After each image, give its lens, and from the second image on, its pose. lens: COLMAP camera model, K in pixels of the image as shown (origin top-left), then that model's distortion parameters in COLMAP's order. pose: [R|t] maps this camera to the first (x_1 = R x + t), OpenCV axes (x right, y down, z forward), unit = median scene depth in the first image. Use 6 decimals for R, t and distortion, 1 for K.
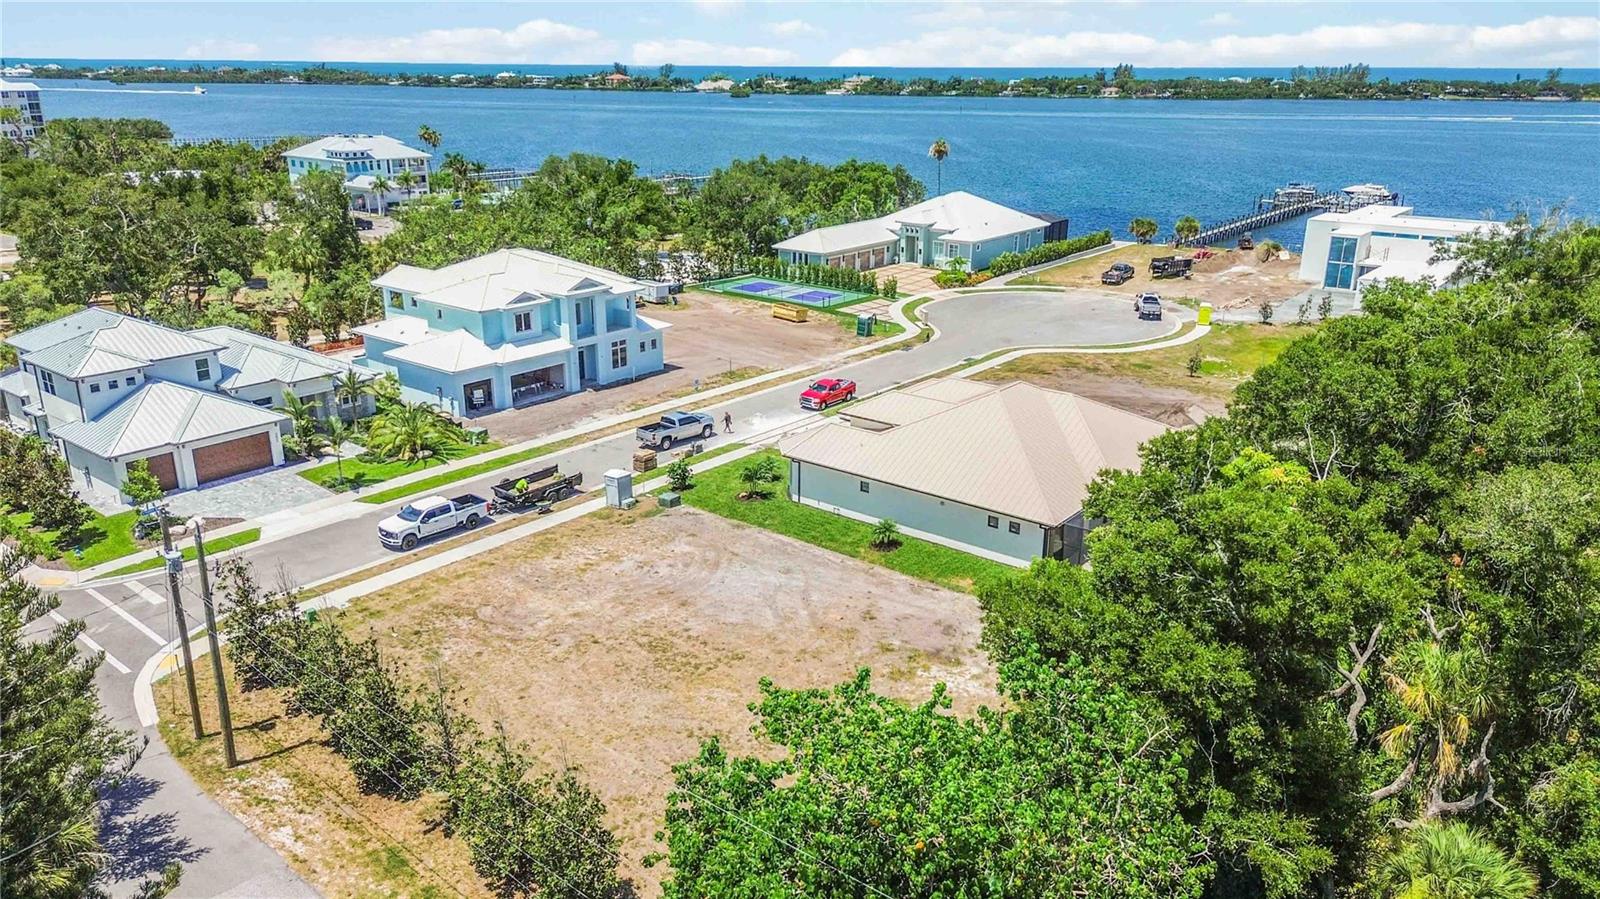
lens RADIAL K [[1144.9, 0, 804.7], [0, 1144.9, 449.9], [0, 0, 1]] dist [0.043631, -0.041823]
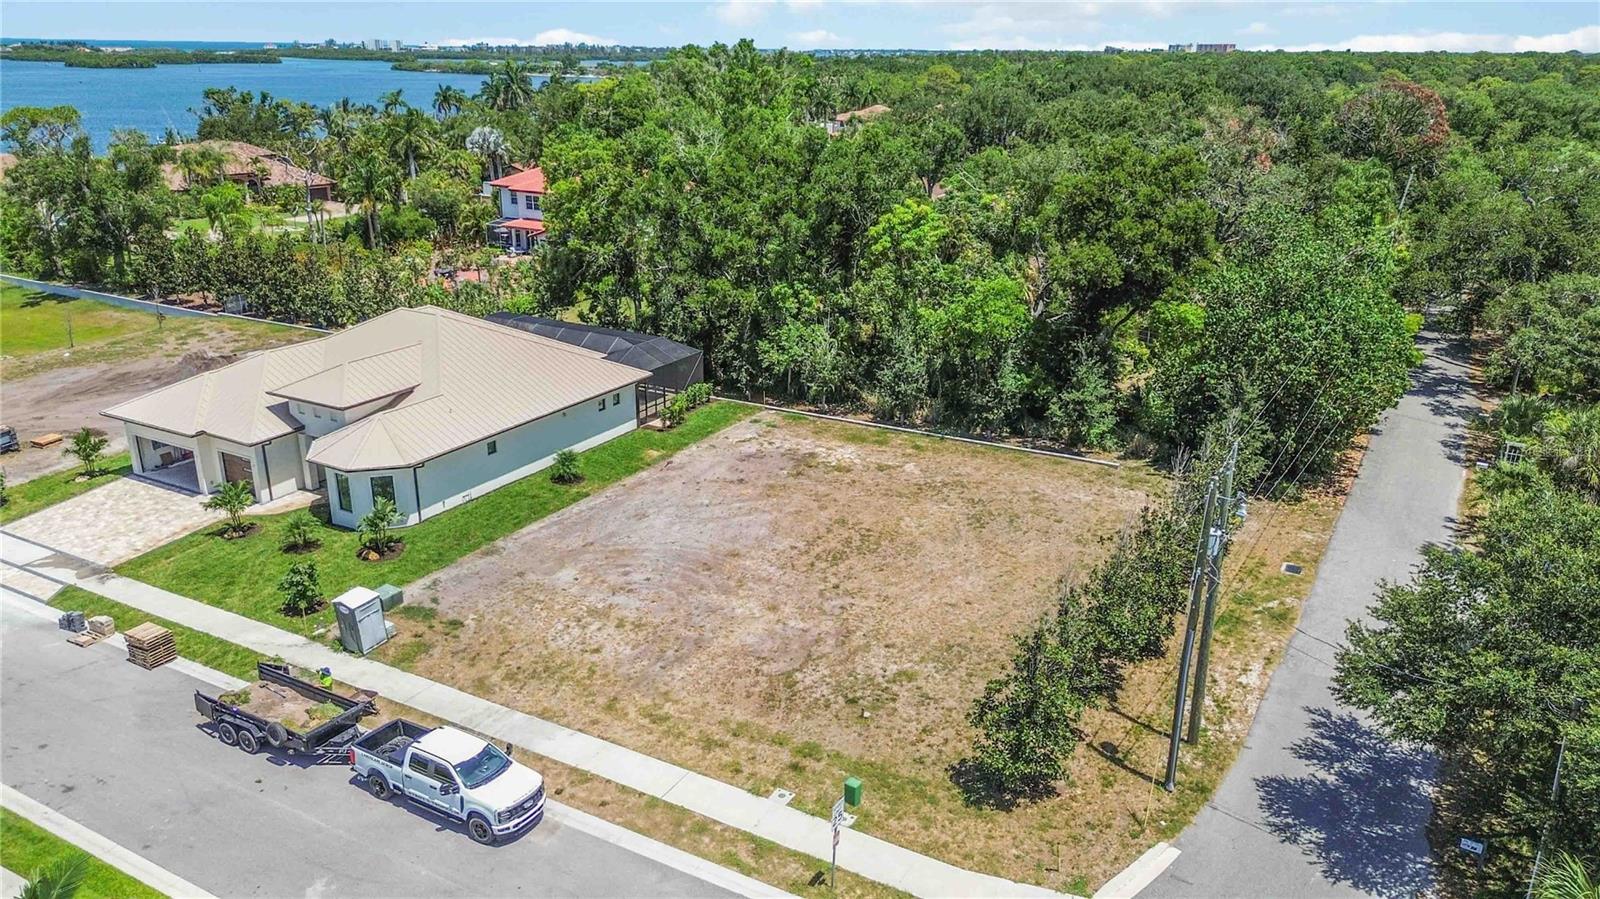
lens RADIAL K [[1144.9, 0, 804.7], [0, 1144.9, 449.9], [0, 0, 1]] dist [0.043631, -0.041823]
pose [[-0.151988, -0.334184, 0.930173, -0.866250], [0.303378, 0.879903, 0.365694, -0.231421], [-0.940671, 0.337775, -0.032351, 0.907486]]
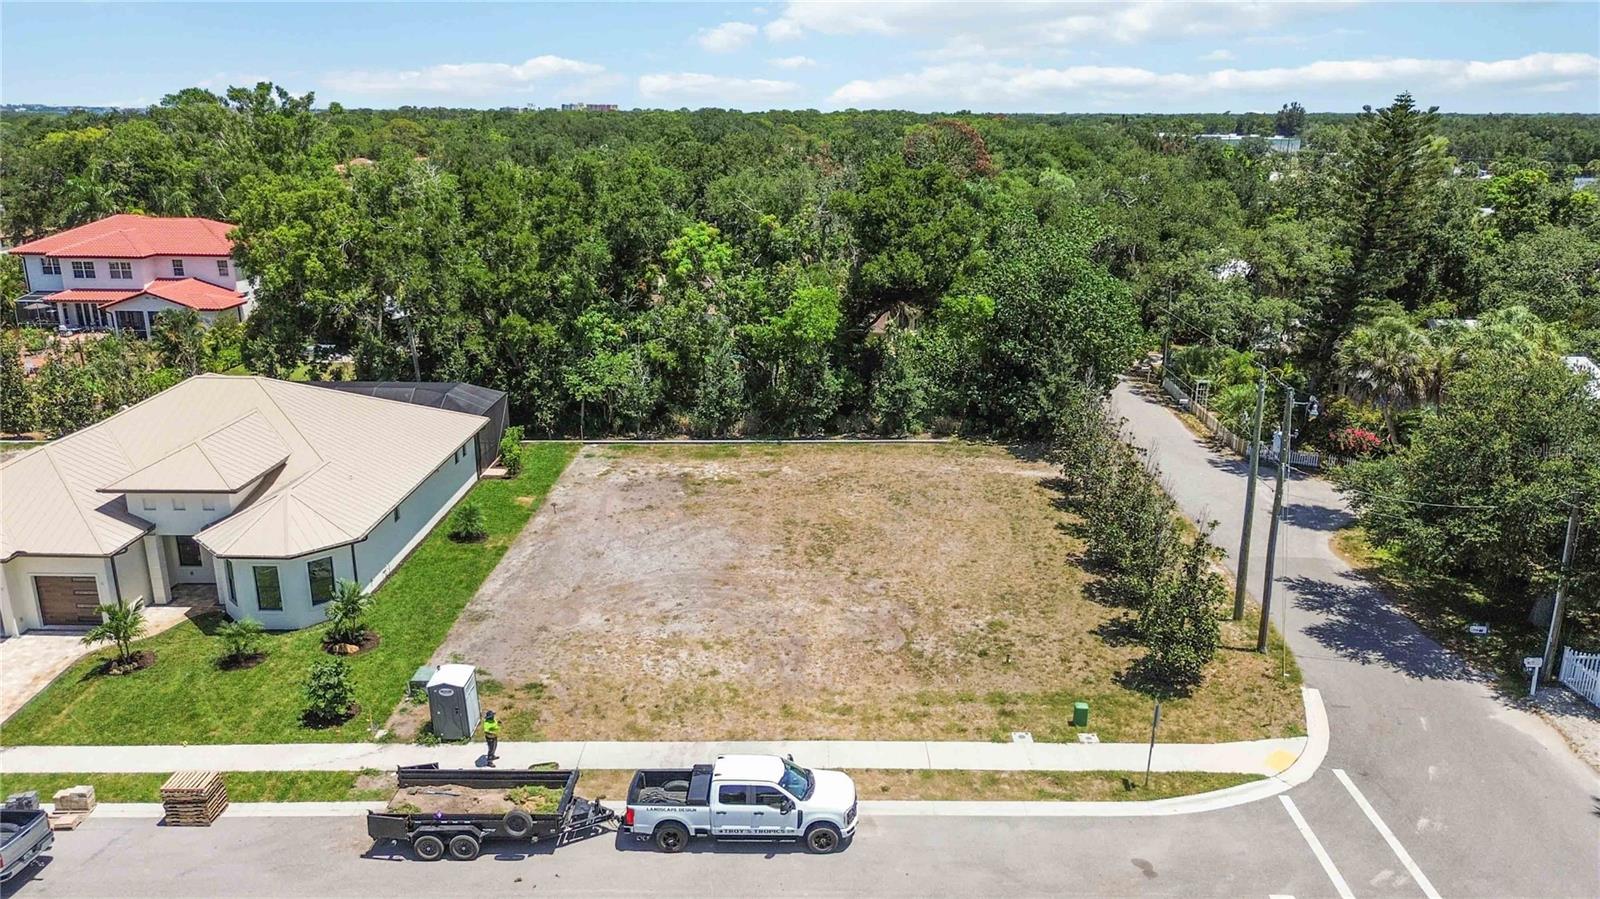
lens RADIAL K [[1144.9, 0, 804.7], [0, 1144.9, 449.9], [0, 0, 1]] dist [0.043631, -0.041823]
pose [[-0.609445, -0.233219, 0.757751, -0.746393], [0.243323, 0.854611, 0.458730, -0.315047], [-0.754567, 0.463949, -0.464091, 1.263058]]
